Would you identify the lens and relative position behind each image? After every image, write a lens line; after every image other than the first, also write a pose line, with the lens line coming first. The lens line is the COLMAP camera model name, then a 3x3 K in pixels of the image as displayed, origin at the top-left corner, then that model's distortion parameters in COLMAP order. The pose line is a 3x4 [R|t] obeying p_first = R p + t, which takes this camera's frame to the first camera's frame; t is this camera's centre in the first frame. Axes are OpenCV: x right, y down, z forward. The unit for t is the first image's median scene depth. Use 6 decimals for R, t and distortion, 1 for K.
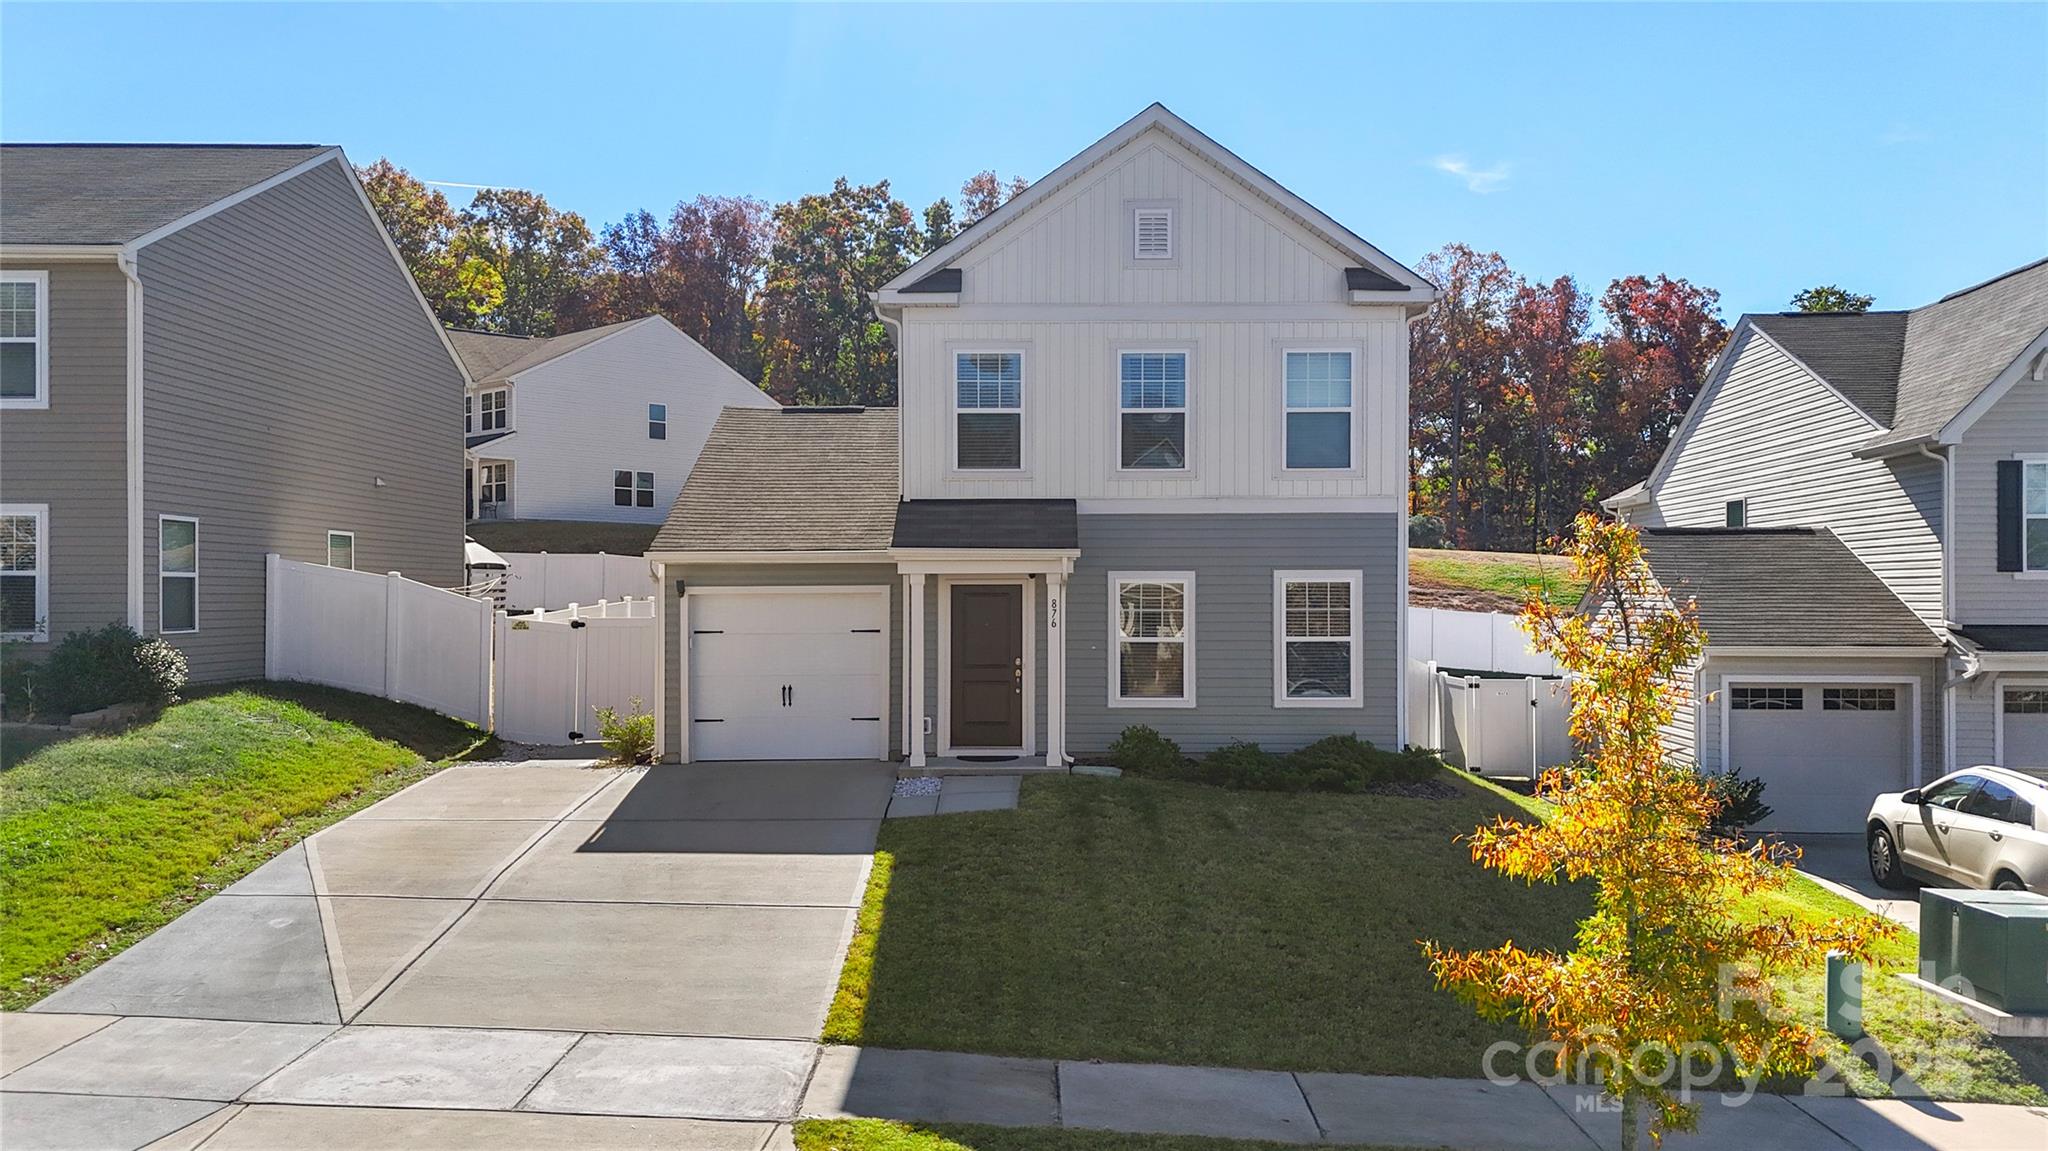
lens RADIAL K [[1361.6, 0, 1017.4], [0, 1361.6, 603.9], [0, 0, 1]] dist [0.008511, -0.001020]
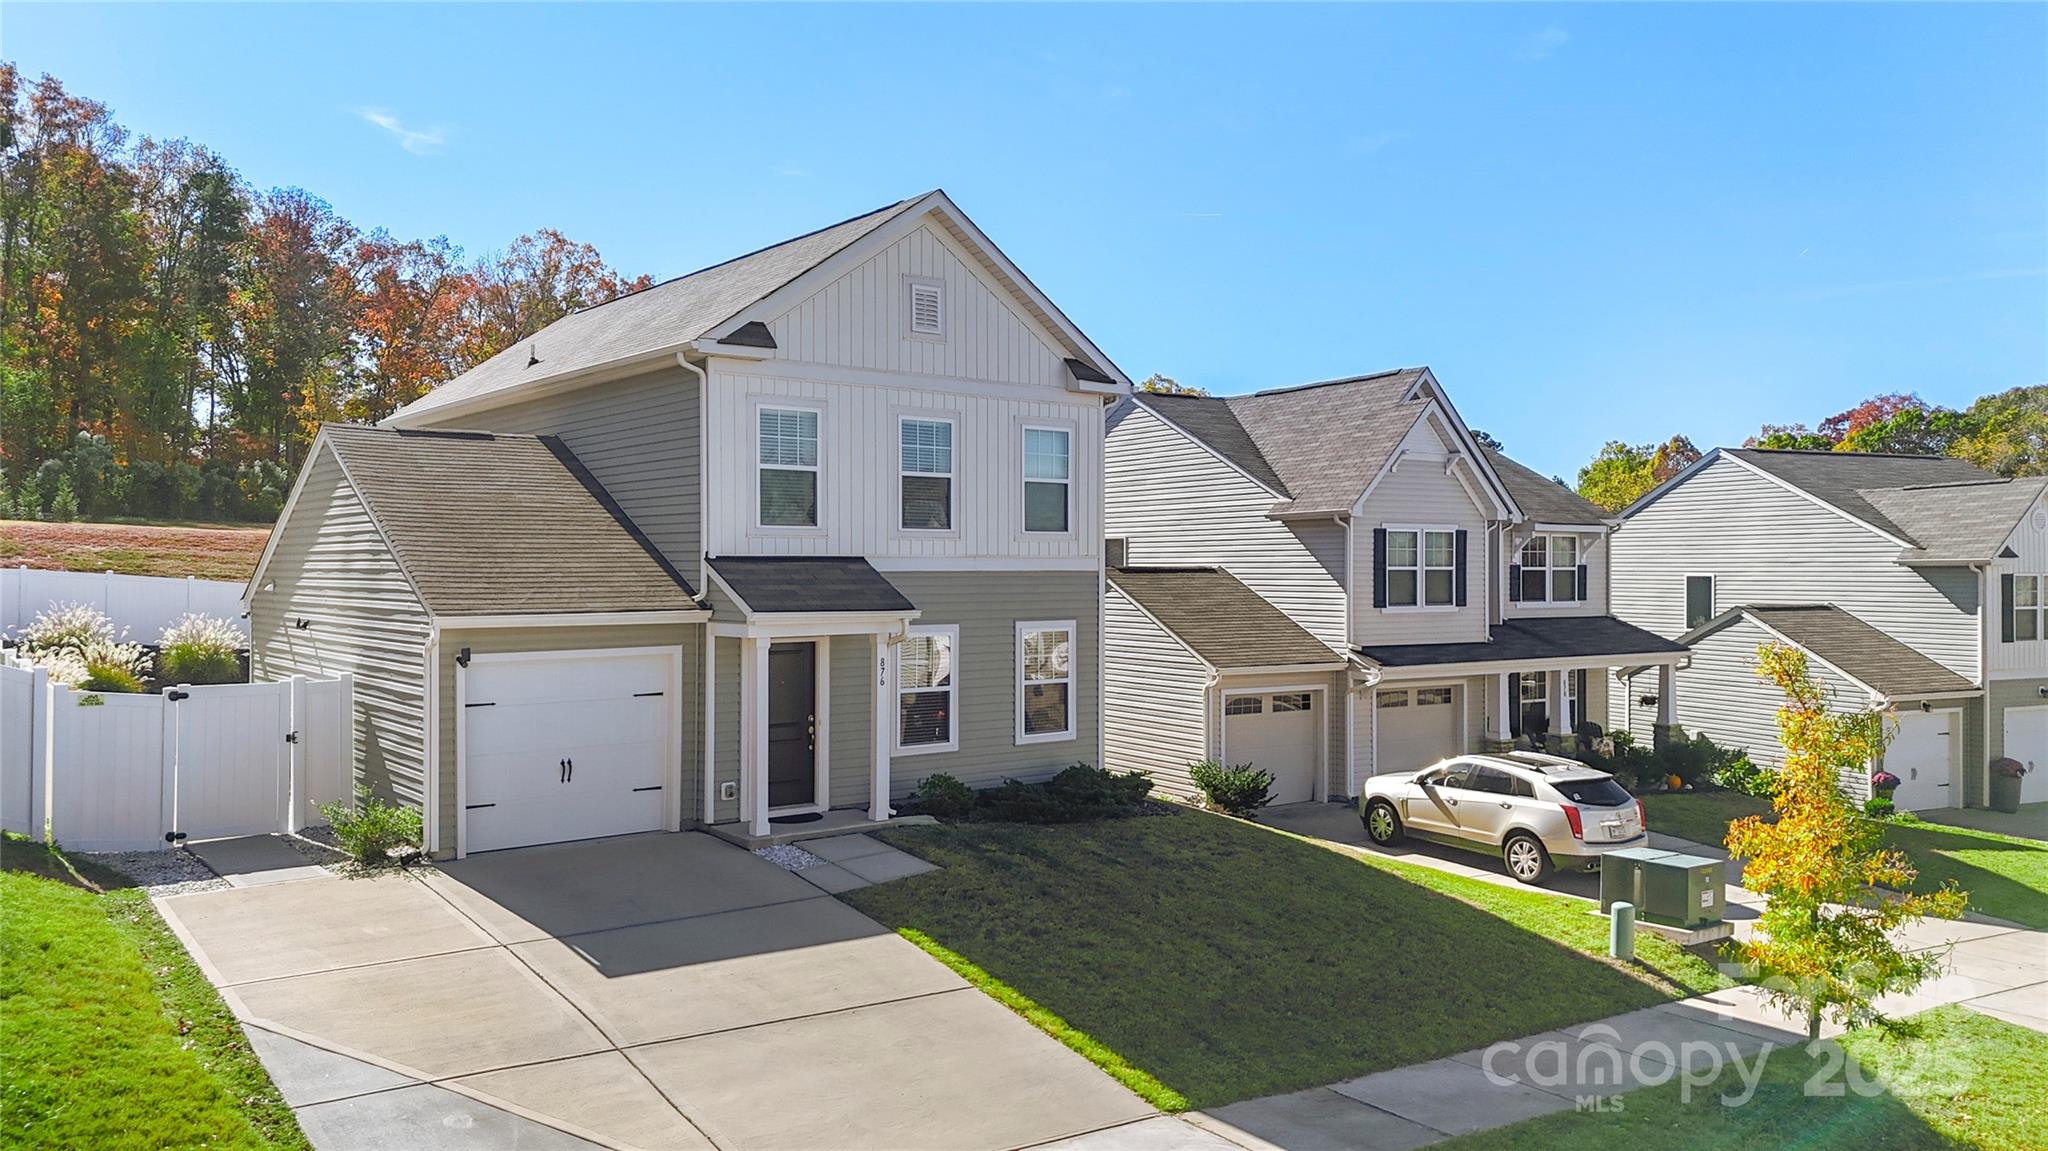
lens RADIAL K [[1347.1, 0, 1024.0], [0, 1347.1, 575.5], [0, 0, 1]] dist [0.022974, 0.000968]
pose [[0.817690, 0.003996, 0.575645, -0.445081], [0.002968, 0.999933, -0.011157, -0.050842], [-0.575651, 0.010832, 0.817623, 0.092894]]
